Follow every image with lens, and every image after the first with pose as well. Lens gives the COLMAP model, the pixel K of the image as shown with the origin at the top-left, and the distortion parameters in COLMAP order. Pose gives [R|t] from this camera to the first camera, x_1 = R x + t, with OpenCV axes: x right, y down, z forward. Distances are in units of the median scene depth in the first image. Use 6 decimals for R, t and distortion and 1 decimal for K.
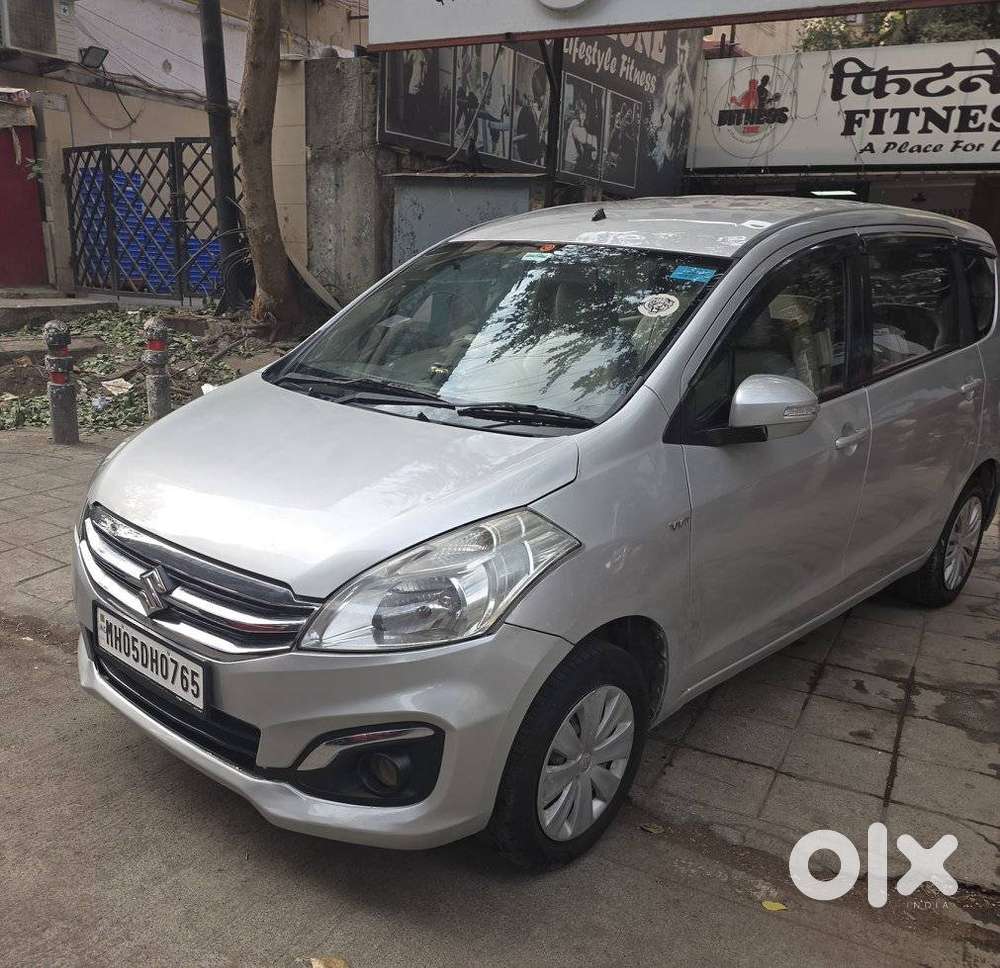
lens RADIAL K [[951.2, 0, 481.1], [0, 951.2, 571.6], [0, 0, 1]] dist [0.093773, -0.119665]
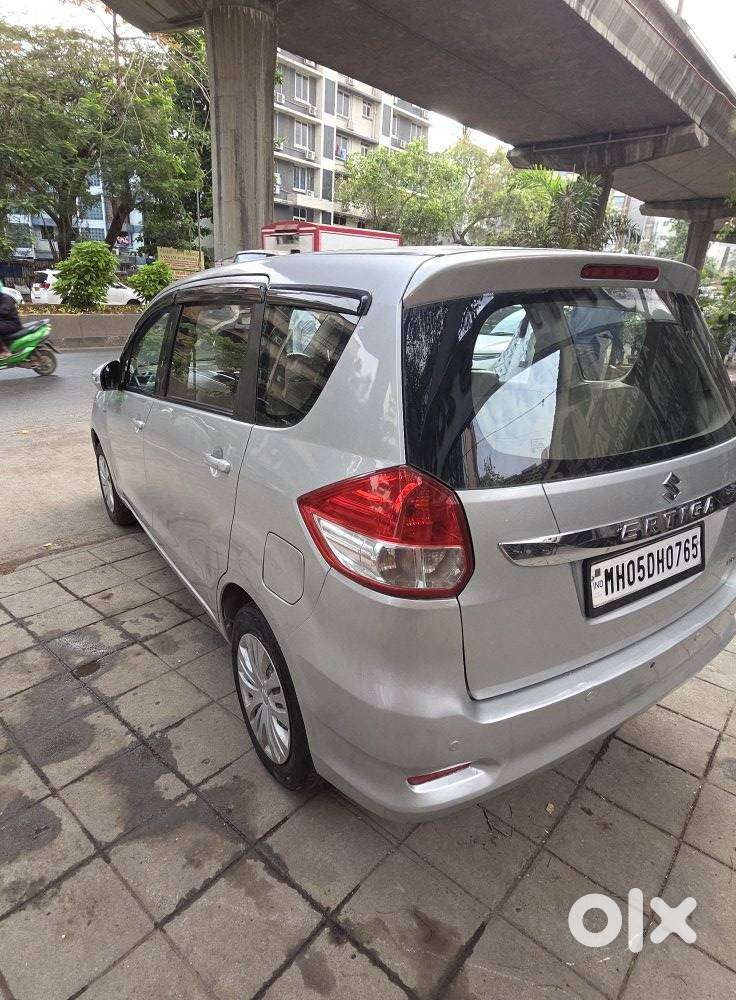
lens RADIAL K [[579.1, 0, 368.0], [0, 579.1, 500.0], [0, 0, 1]] dist [-0.000089, -0.000115]
pose [[-0.239937, 0.281879, -0.928964, 1.066729], [-0.340380, 0.871742, 0.352431, -0.434922], [0.909160, 0.400762, -0.113217, 1.336582]]
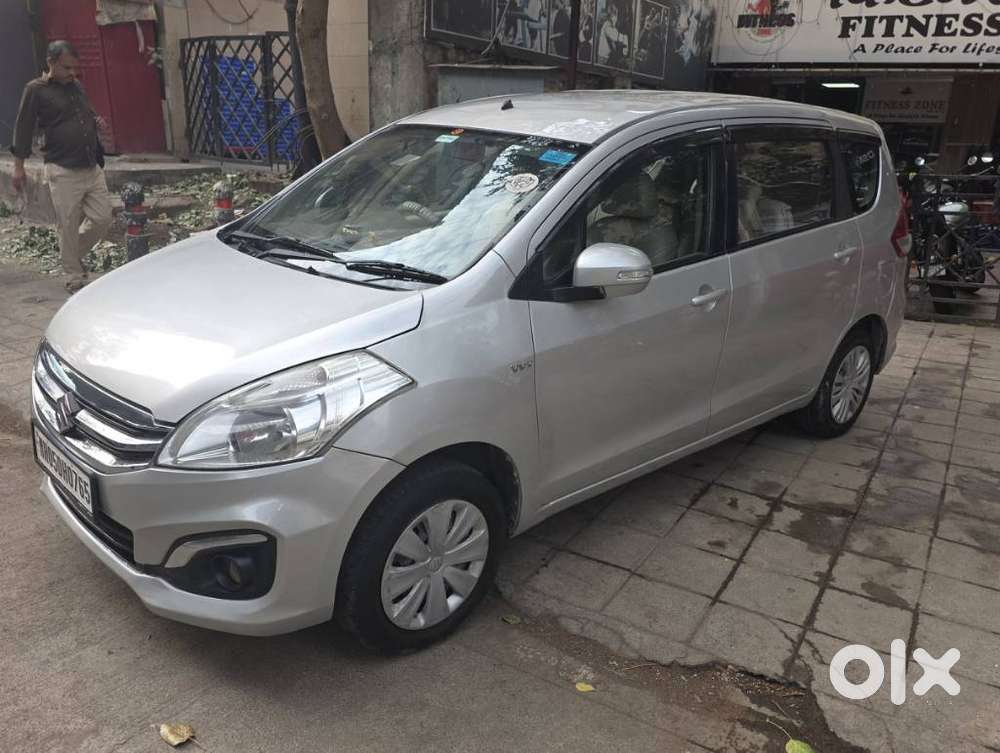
lens RADIAL K [[793.0, 0, 556.3], [0, 793.0, 396.0], [0, 0, 1]] dist [0.097372, -0.128281]
pose [[0.999623, 0.022066, -0.016359, 0.190209], [-0.022058, 0.999756, 0.000669, -0.010079], [0.016370, -0.000308, 0.999866, 0.004226]]
